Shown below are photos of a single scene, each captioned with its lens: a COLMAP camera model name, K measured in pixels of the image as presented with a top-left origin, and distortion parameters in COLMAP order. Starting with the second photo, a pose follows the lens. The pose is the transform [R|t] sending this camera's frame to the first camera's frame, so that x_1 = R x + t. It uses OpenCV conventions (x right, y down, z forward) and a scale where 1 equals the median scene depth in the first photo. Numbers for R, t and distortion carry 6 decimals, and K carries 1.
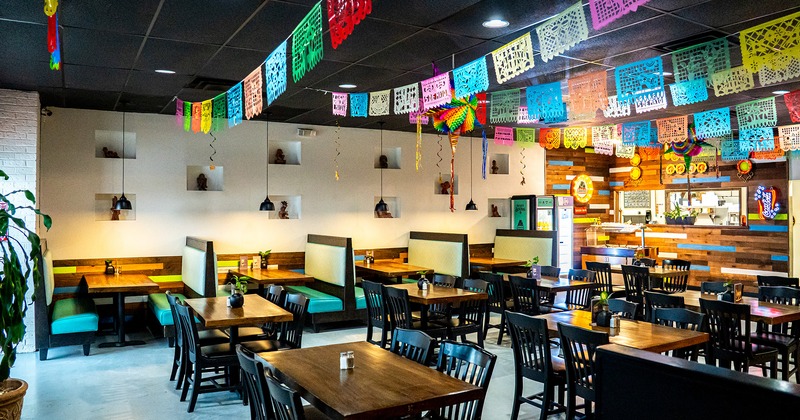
lens RADIAL K [[589.8, 0, 400.0], [0, 589.8, 210.0], [0, 0, 1]] dist [-0.107528, 0.004138]
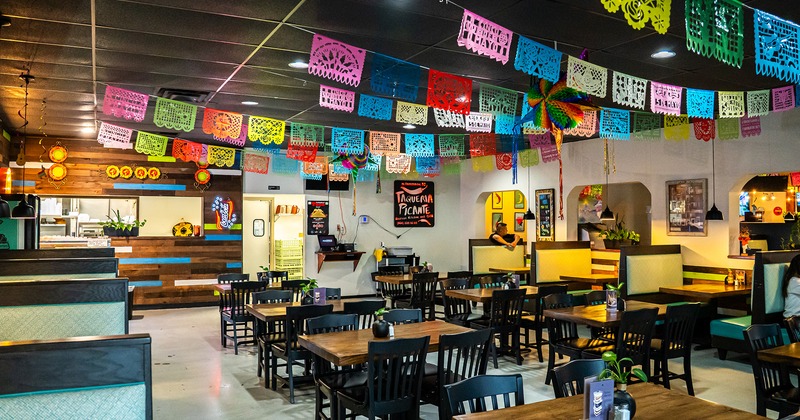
lens RADIAL K [[589.8, 0, 400.0], [0, 589.8, 210.0], [0, 0, 1]] dist [-0.107528, 0.004138]
pose [[0.042002, 0.025000, 0.998805, -0.428226], [-0.002423, 0.999687, -0.024920, 0.007303], [-0.999115, -0.001373, 0.042050, 0.642843]]
